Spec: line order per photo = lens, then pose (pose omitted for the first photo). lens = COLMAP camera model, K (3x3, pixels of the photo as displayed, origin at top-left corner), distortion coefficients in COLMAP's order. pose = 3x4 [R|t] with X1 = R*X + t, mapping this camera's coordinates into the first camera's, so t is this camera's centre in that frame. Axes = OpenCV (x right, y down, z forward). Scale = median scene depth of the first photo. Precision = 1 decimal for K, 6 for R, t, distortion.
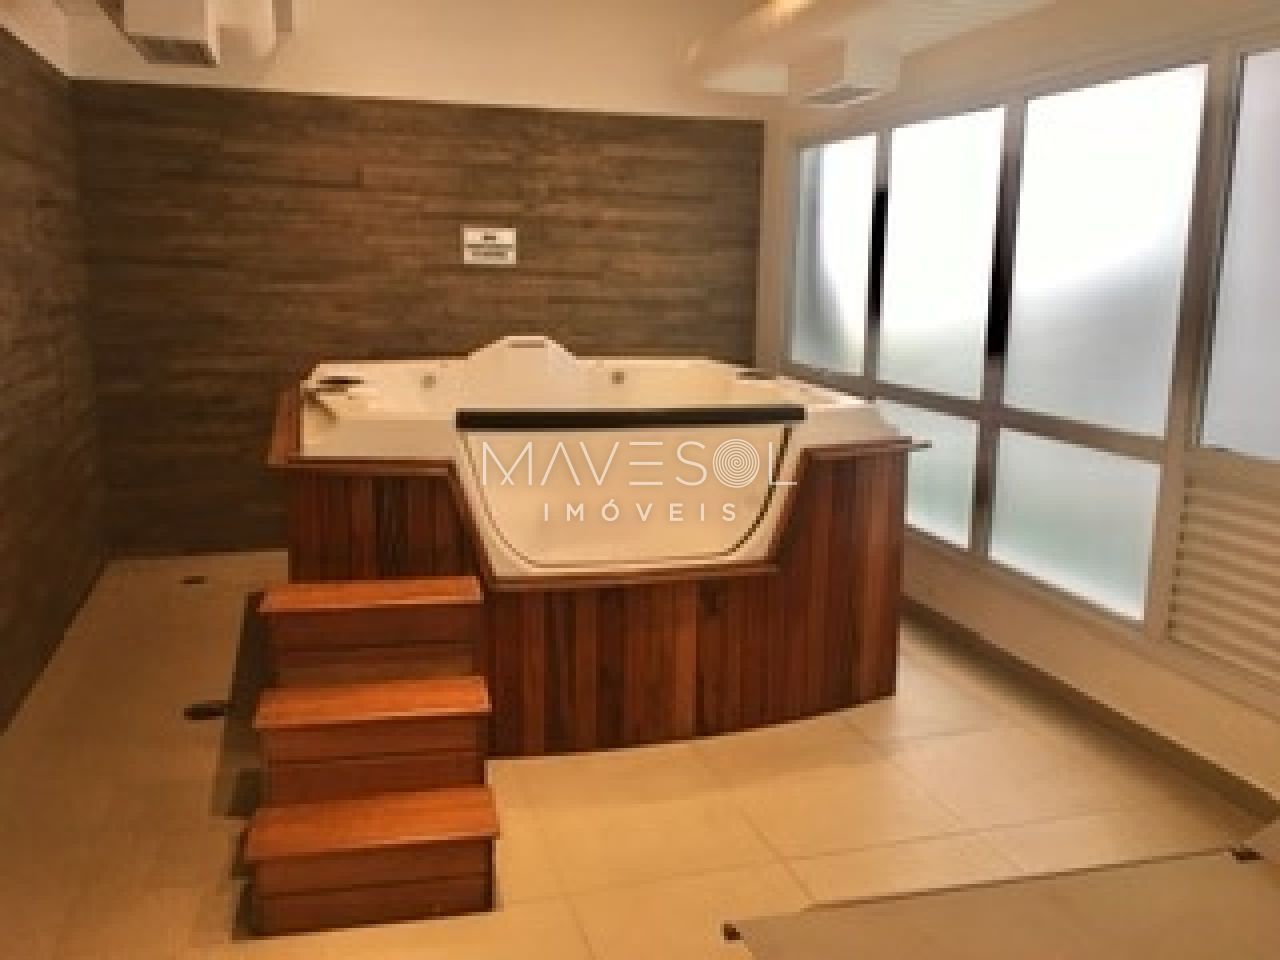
lens RADIAL K [[1091.6, 0, 640.0], [0, 1091.6, 480.0], [0, 0, 1]] dist [0.124656, -0.172419]
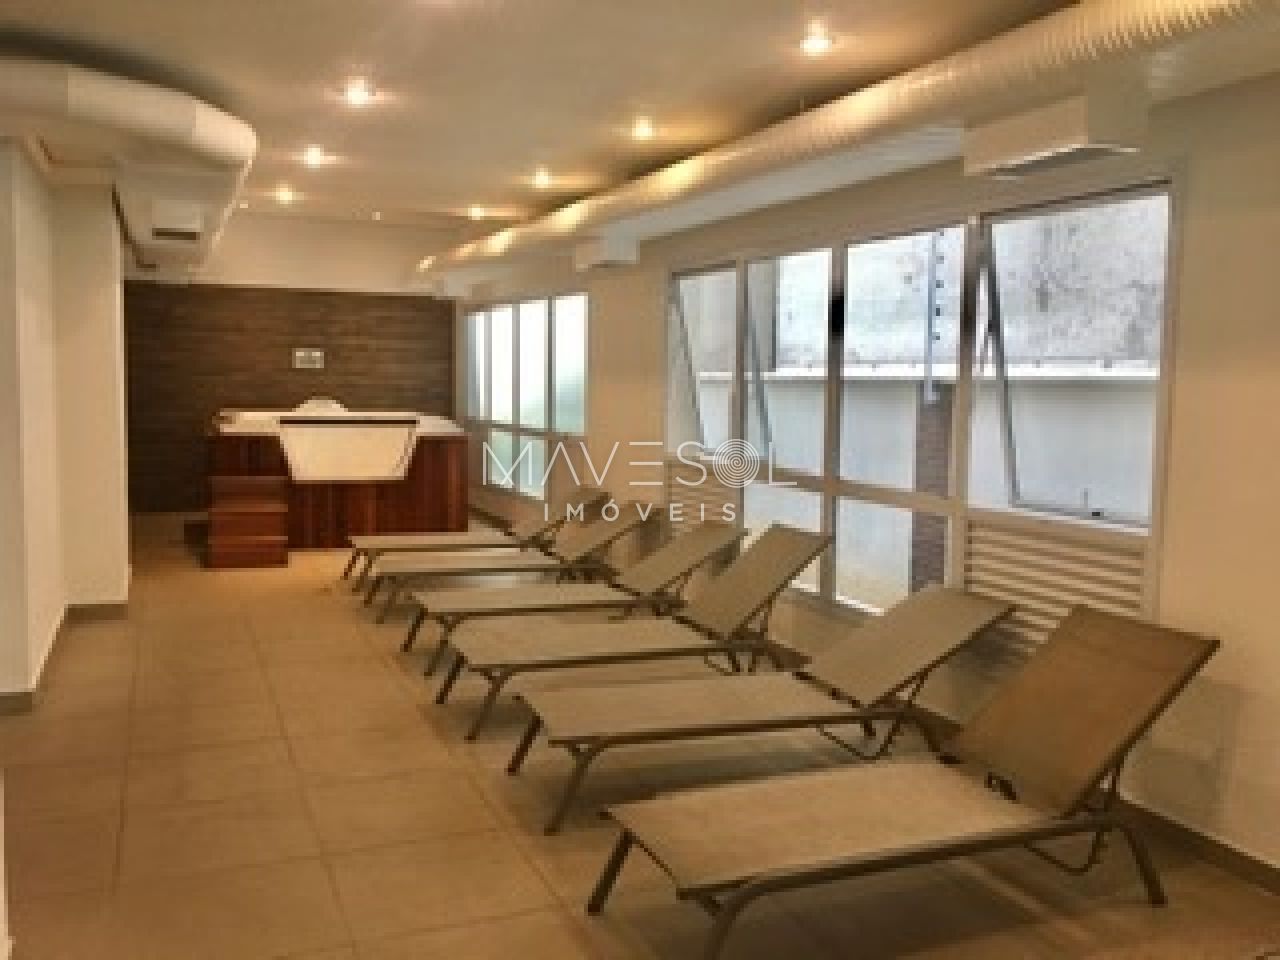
lens RADIAL K [[1077.1, 0, 641.5], [0, 1077.1, 533.0], [0, 0, 1]] dist [0.010106, -0.004360]
pose [[0.993699, -0.007862, 0.111805, 0.243764], [0.014415, 0.998217, -0.057928, 0.226221], [-0.111150, 0.059175, 0.992040, -0.996612]]
